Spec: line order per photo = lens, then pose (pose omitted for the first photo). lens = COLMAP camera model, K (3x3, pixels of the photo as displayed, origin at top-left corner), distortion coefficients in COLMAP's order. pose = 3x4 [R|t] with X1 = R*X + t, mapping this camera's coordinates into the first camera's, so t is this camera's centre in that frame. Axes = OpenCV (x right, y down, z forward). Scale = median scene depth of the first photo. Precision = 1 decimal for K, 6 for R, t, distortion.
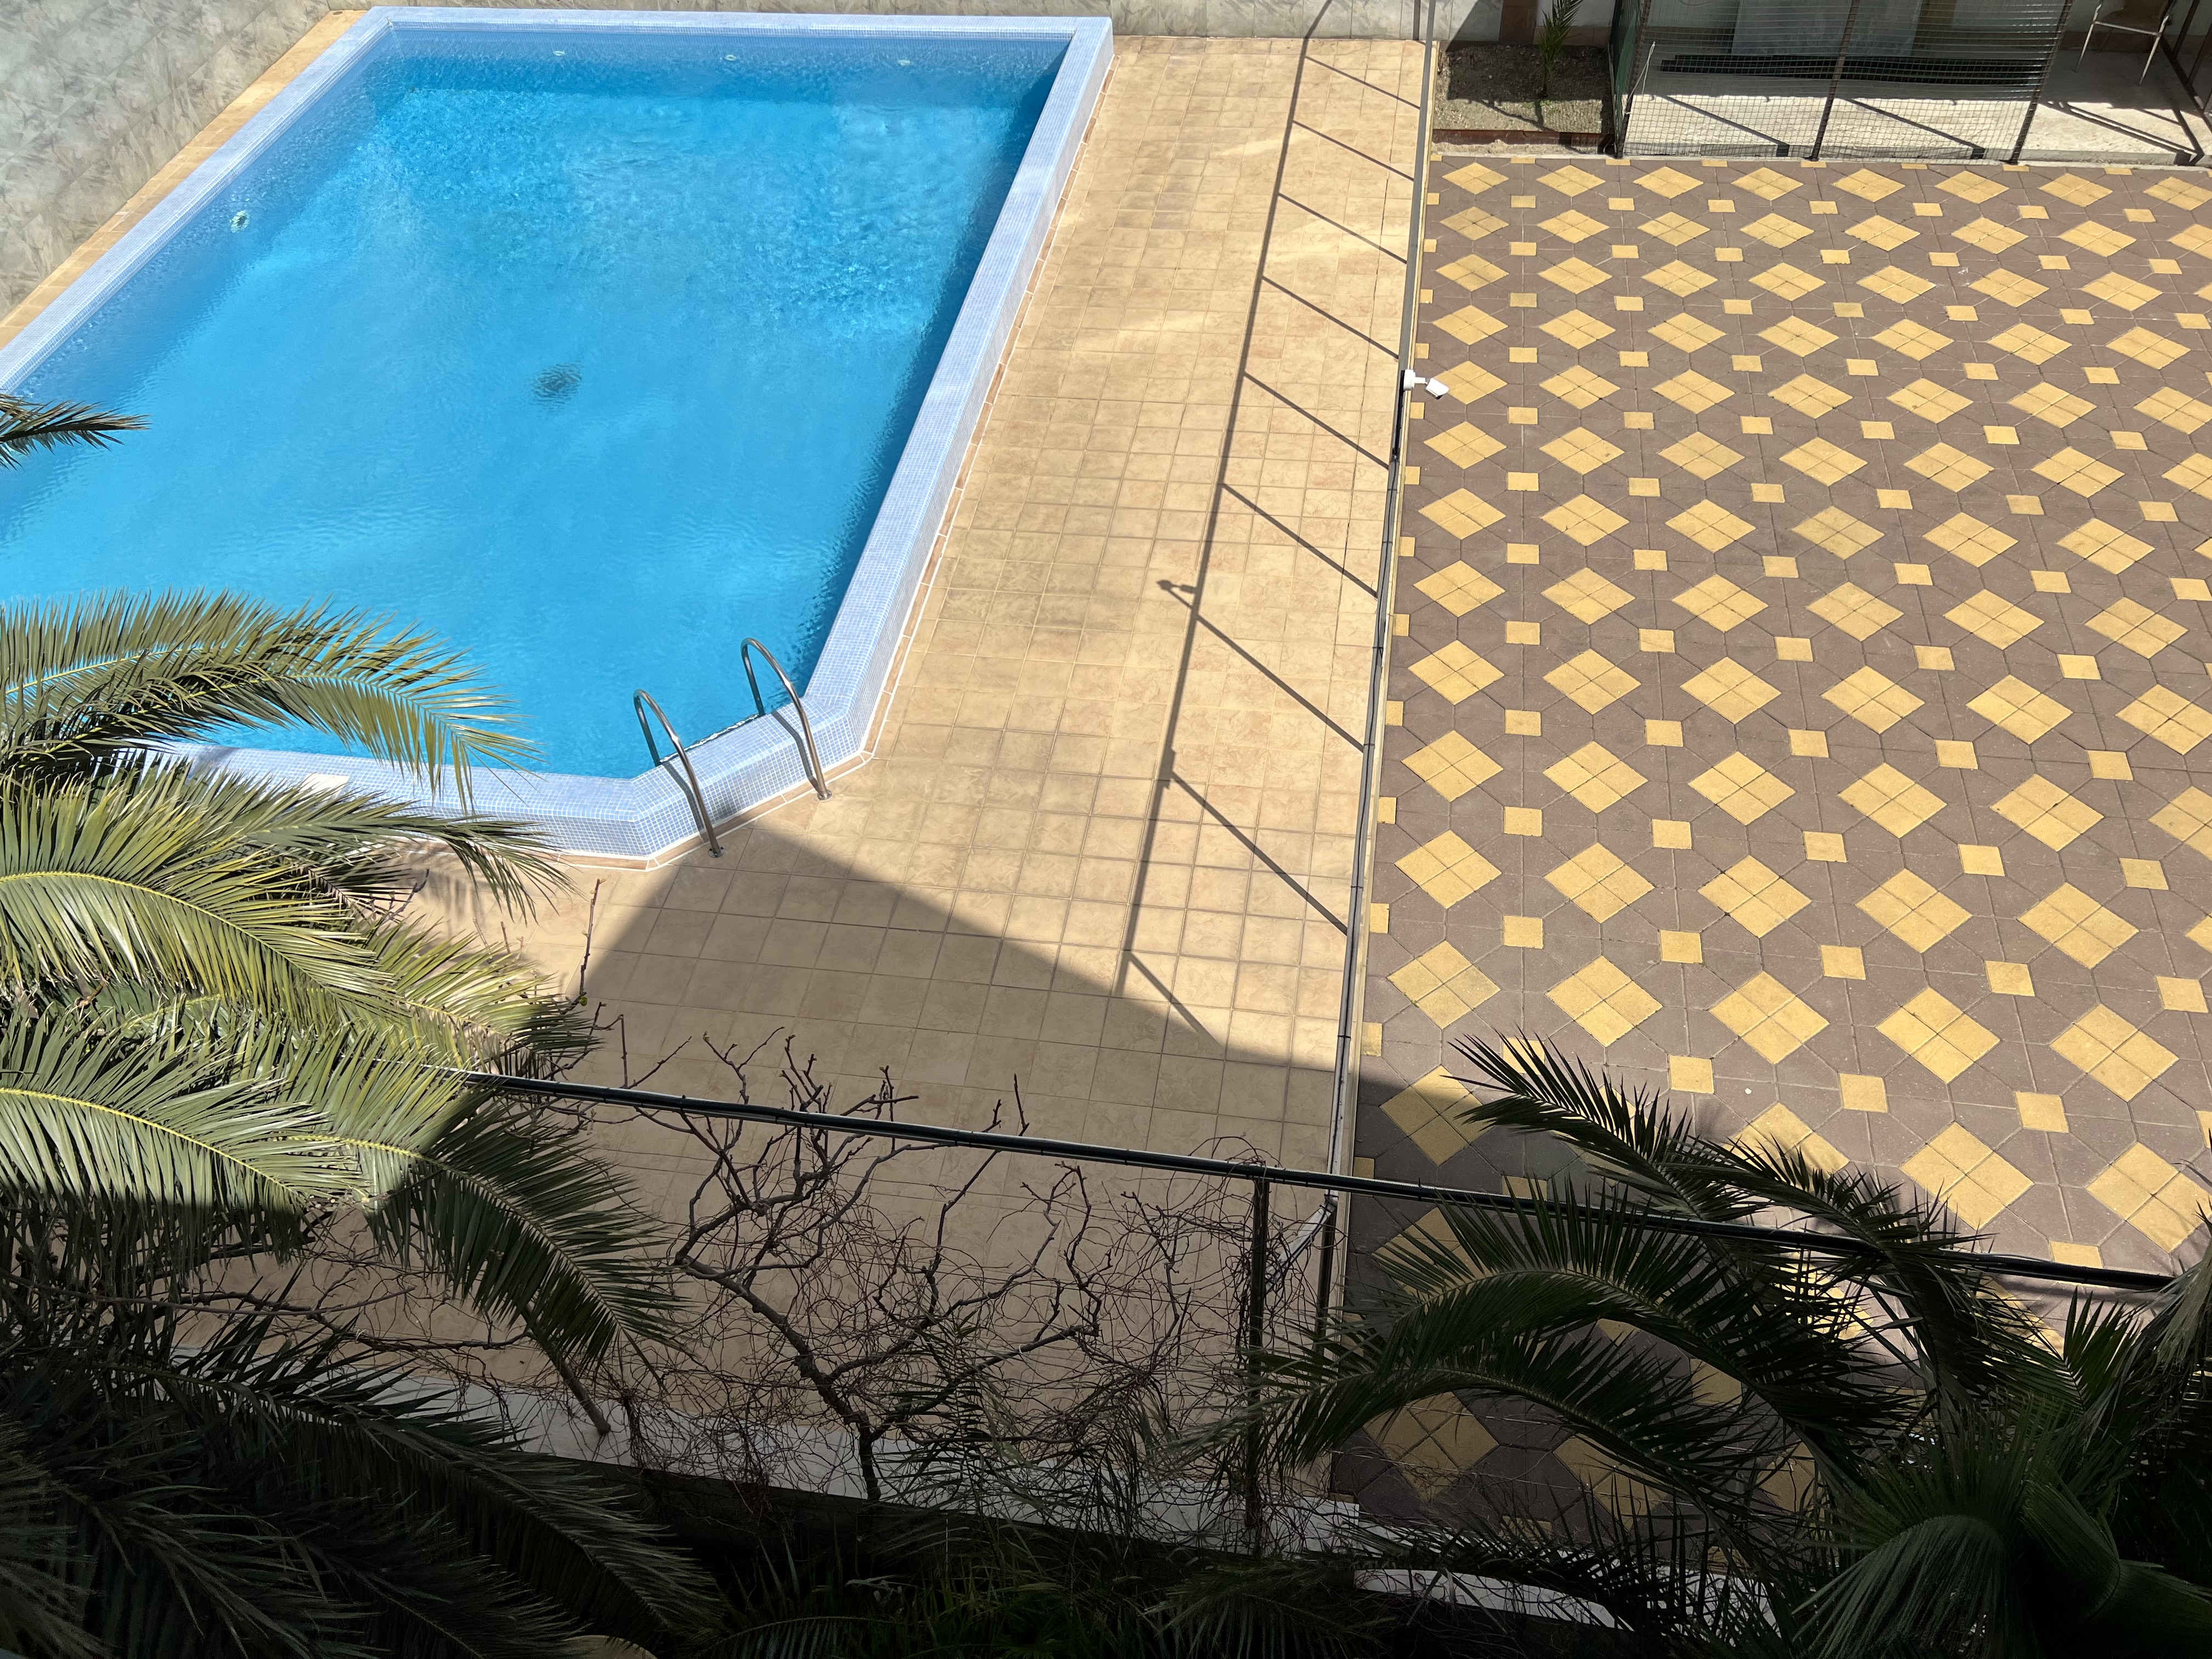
lens RADIAL K [[1661.8, 0, 1096.5], [0, 1661.8, 845.5], [0, 0, 1]] dist [0.059115, -0.062183]
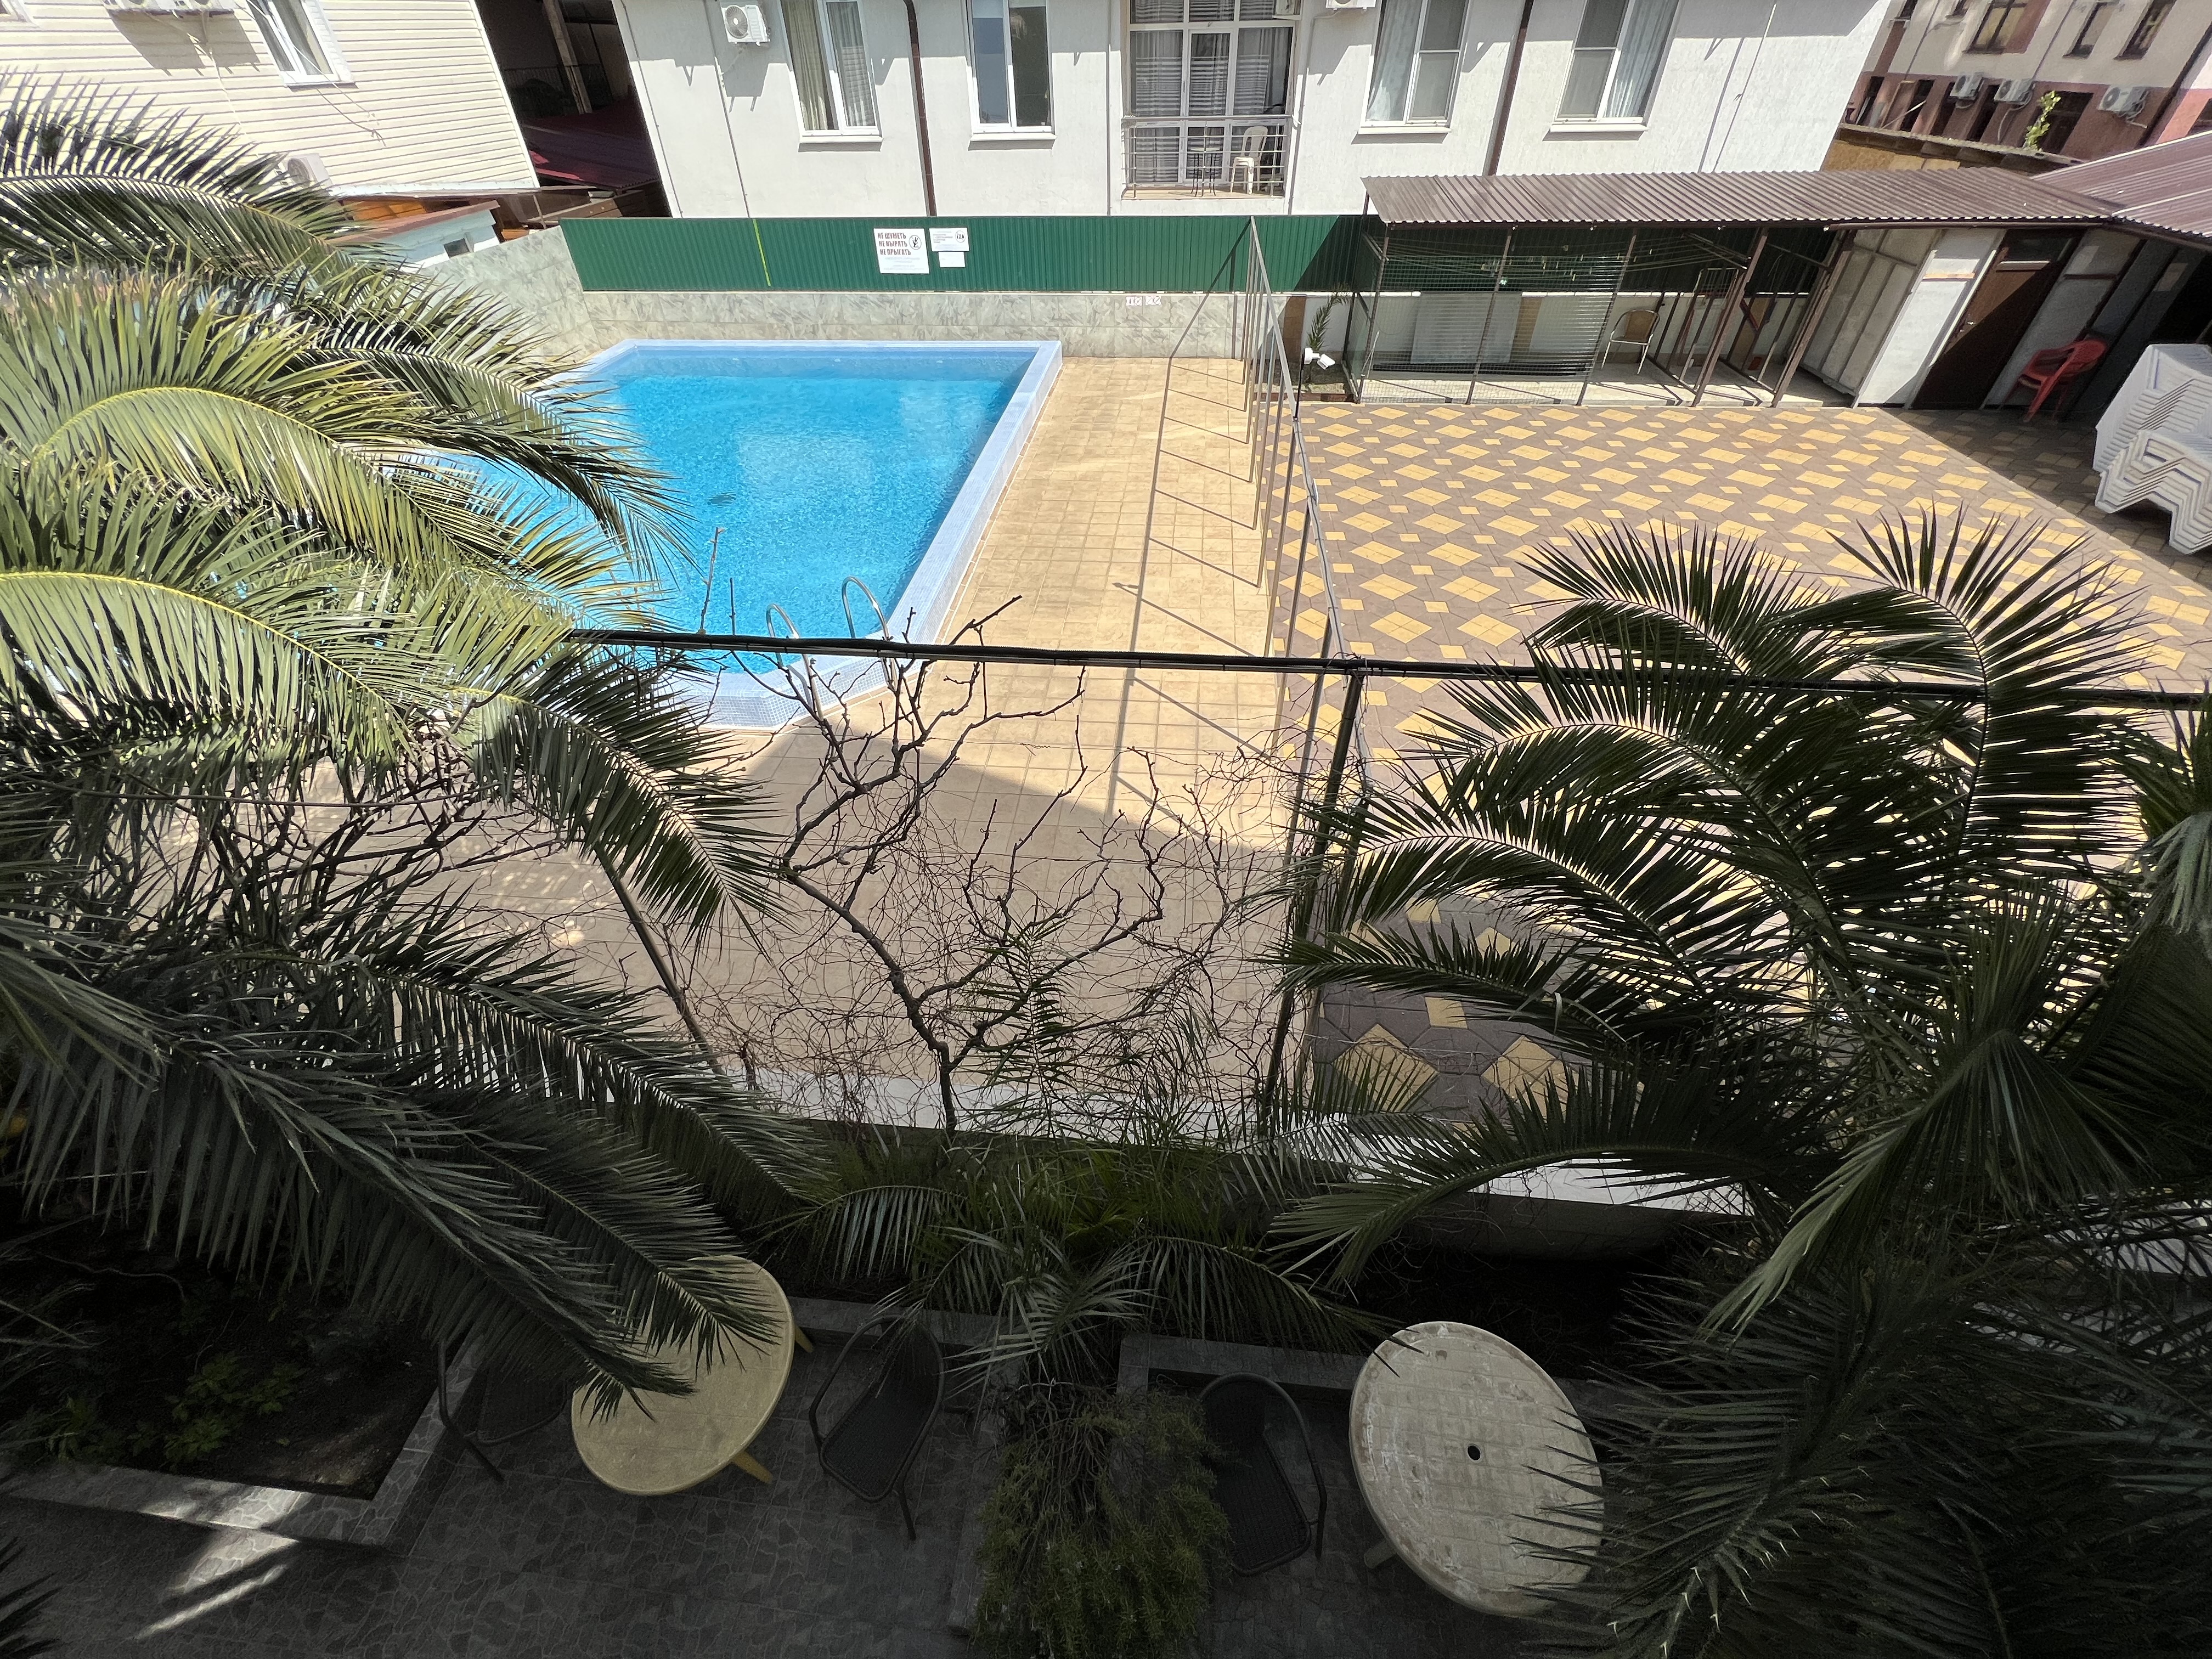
lens RADIAL K [[893.6, 0, 1091.6], [0, 893.6, 821.8], [0, 0, 1]] dist [-0.000224, 0.000542]
pose [[0.997413, -0.016789, 0.069901, -0.040245], [0.024878, 0.992879, -0.116503, 0.136938], [-0.067447, 0.117940, 0.990728, 0.179387]]
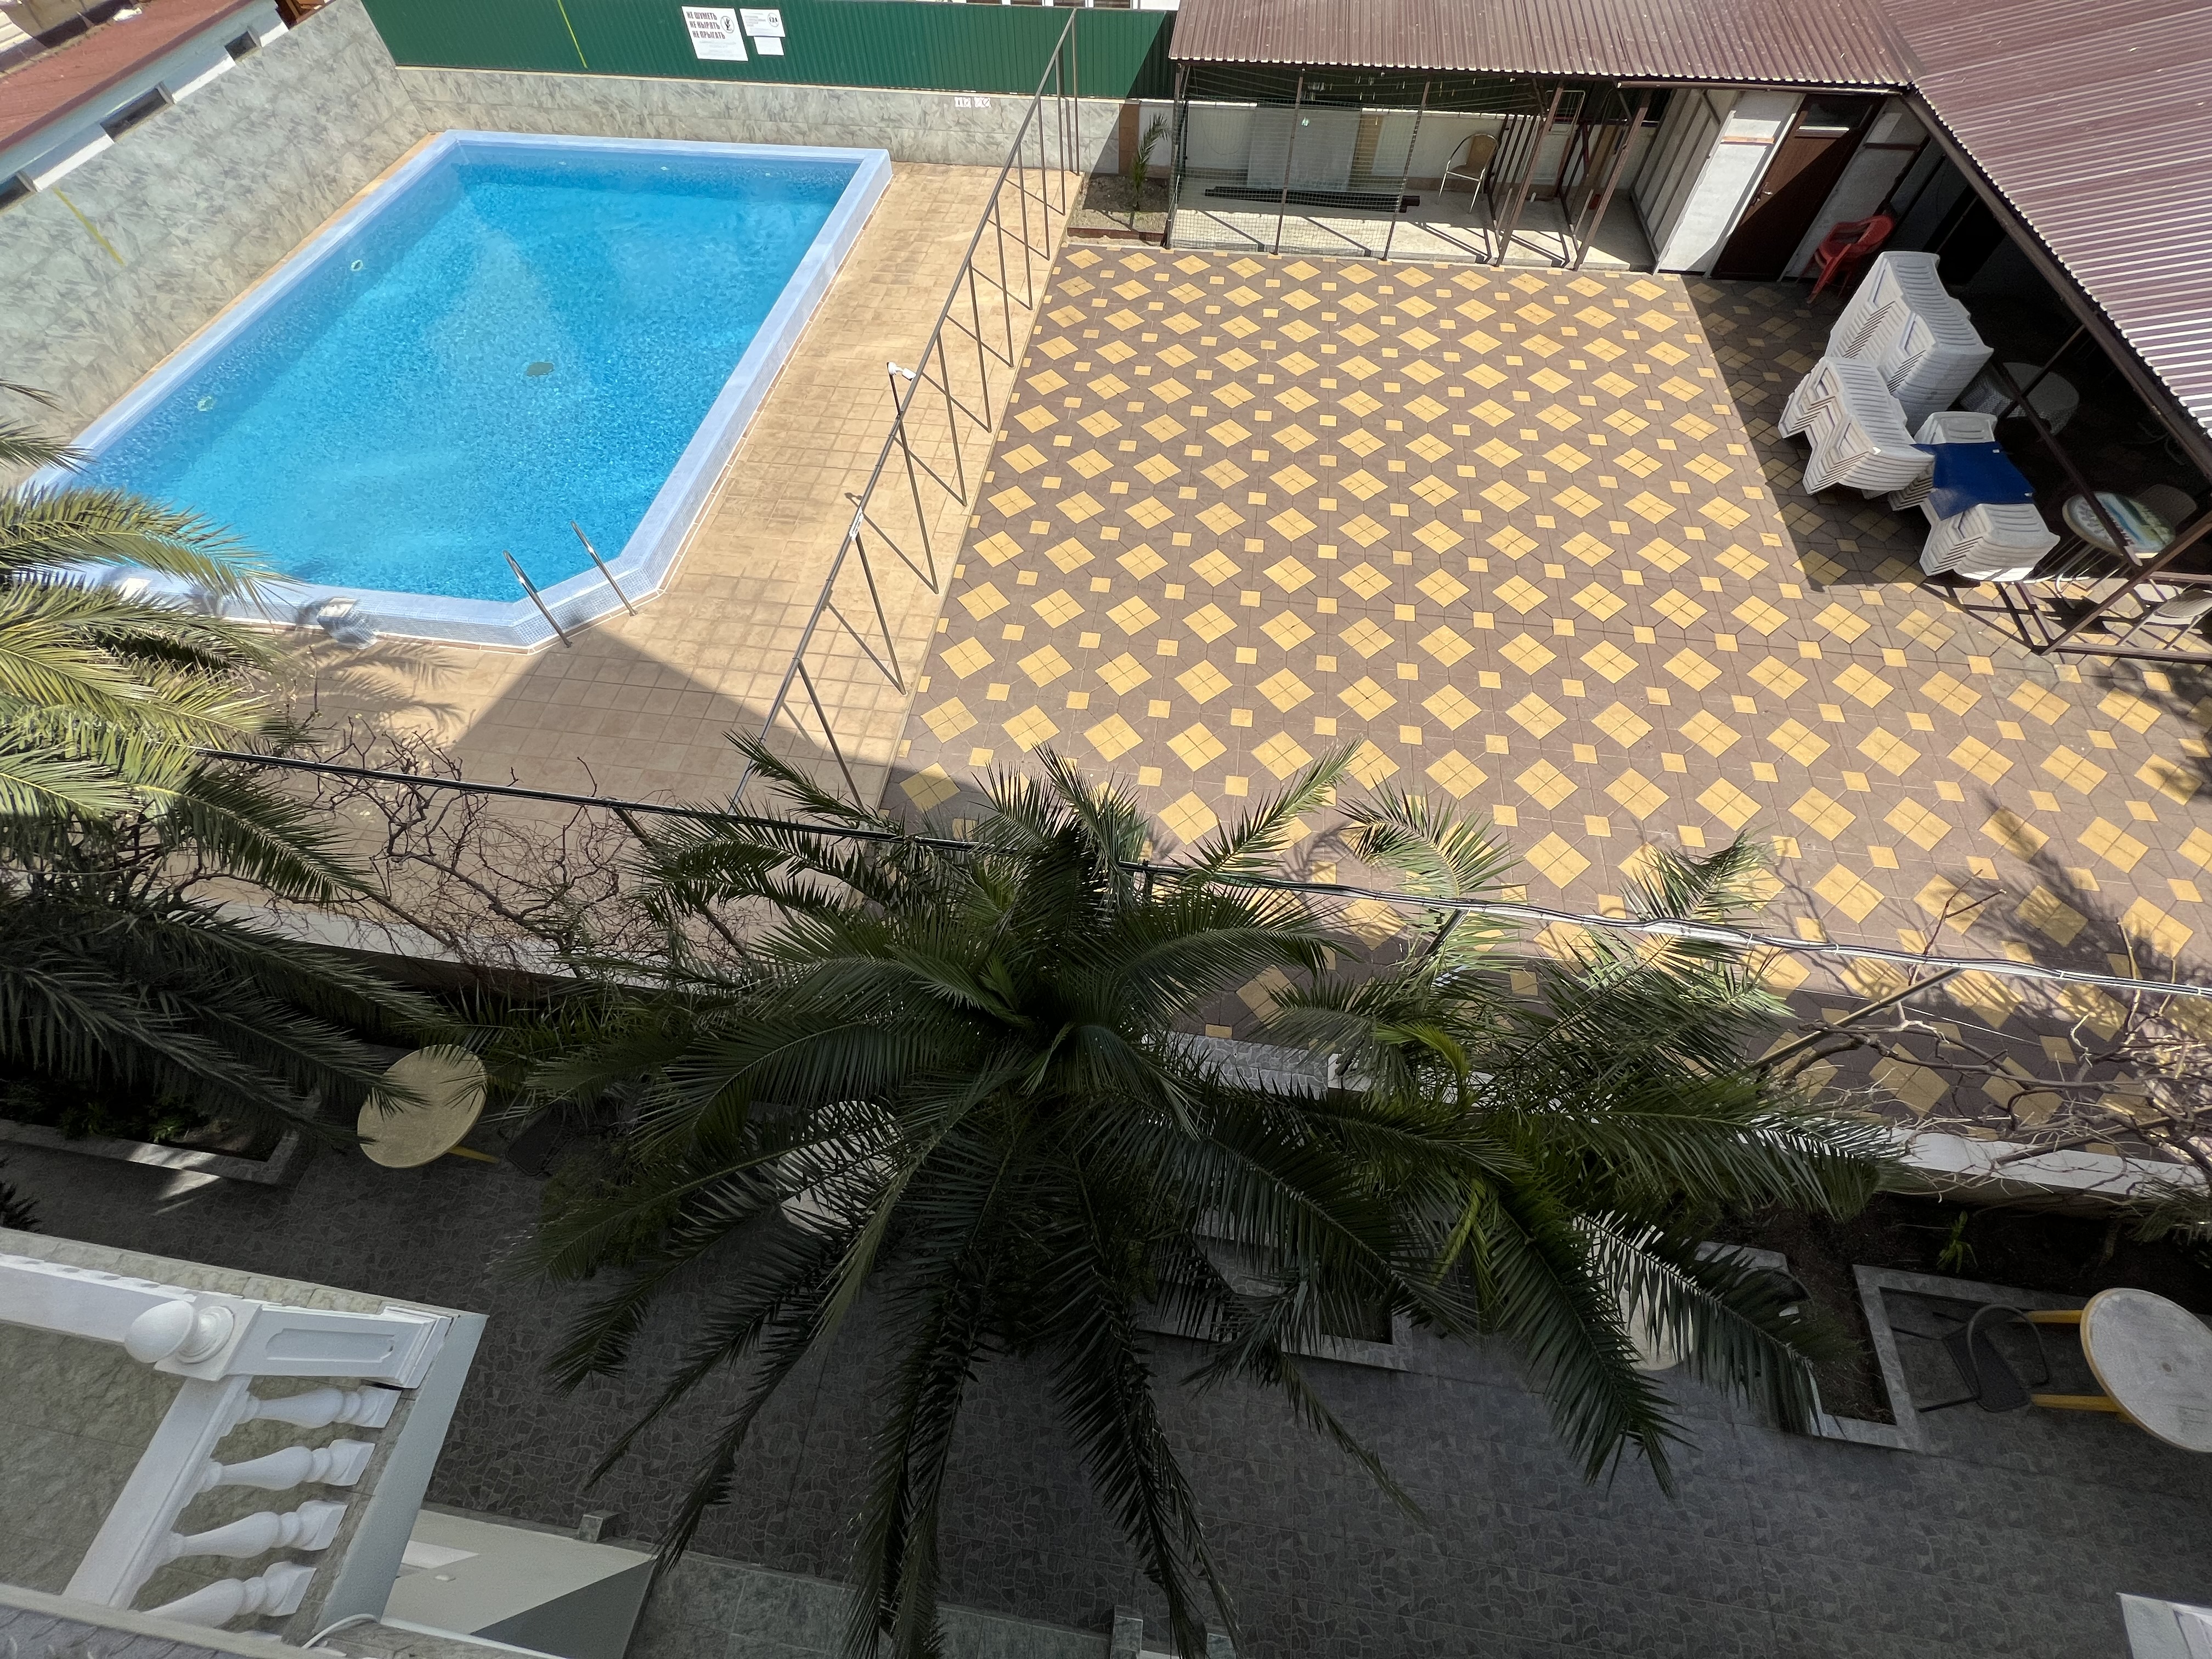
lens RADIAL K [[893.6, 0, 1099.7], [0, 893.6, 824.6], [0, 0, 1]] dist [-0.000224, 0.000542]
pose [[0.999028, 0.001558, 0.044059, 0.230710], [-0.009247, 0.984549, 0.174866, 0.016025], [-0.043106, -0.175103, 0.983606, -0.006647]]
